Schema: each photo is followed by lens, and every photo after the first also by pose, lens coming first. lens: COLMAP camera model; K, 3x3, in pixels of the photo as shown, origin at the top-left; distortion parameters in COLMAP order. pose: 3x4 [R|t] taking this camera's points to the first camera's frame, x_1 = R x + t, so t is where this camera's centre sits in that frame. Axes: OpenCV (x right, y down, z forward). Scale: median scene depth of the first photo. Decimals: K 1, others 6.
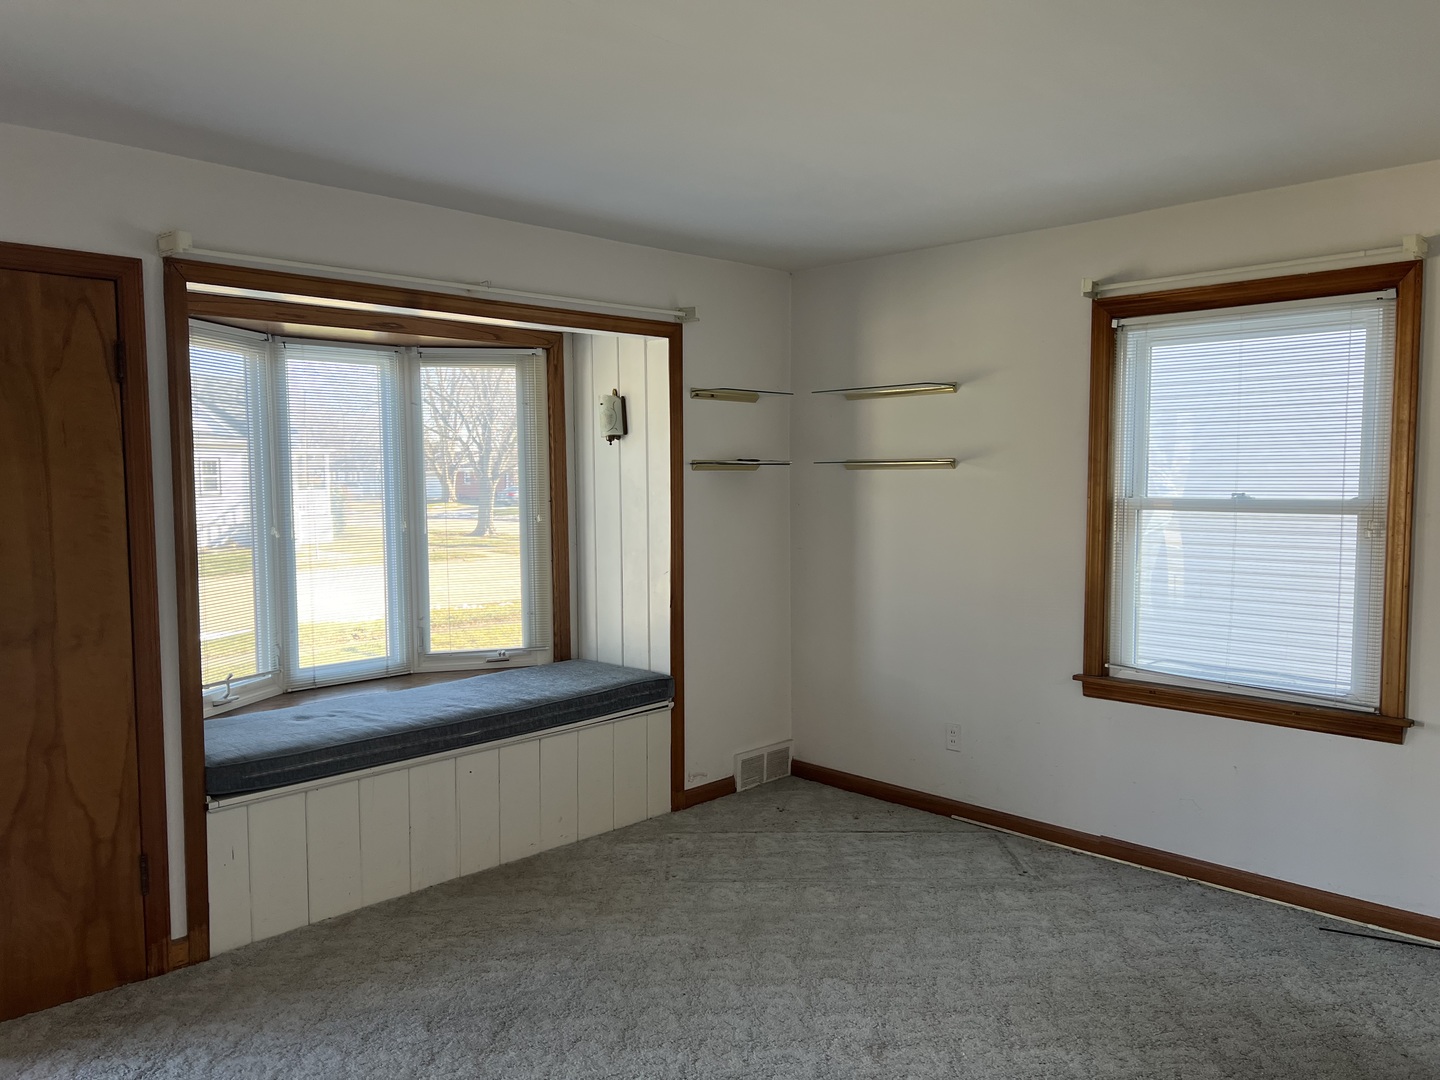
lens RADIAL K [[1062.4, 0, 710.5], [0, 1062.4, 544.5], [0, 0, 1]] dist [0.057952, -0.067095]
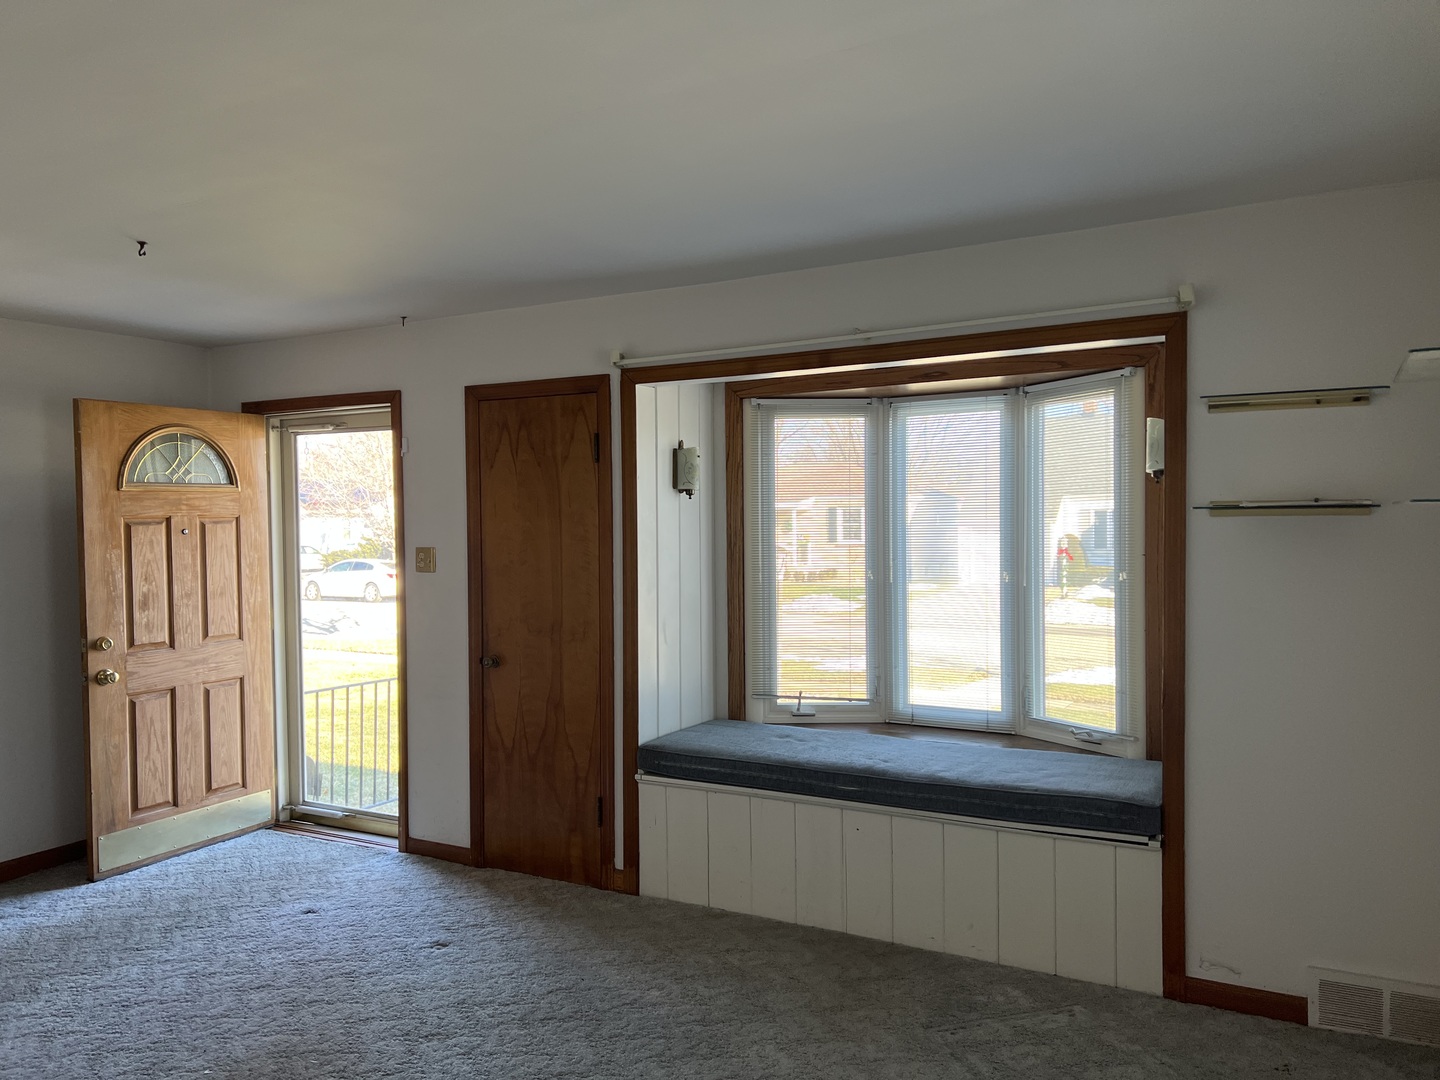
lens RADIAL K [[1062.4, 0, 712.4], [0, 1062.4, 532.7], [0, 0, 1]] dist [0.057952, -0.067095]
pose [[0.275940, 0.011569, -0.961105, 0.598857], [-0.055866, 0.998430, -0.004021, -0.040571], [0.959550, 0.054803, 0.276153, 0.525914]]
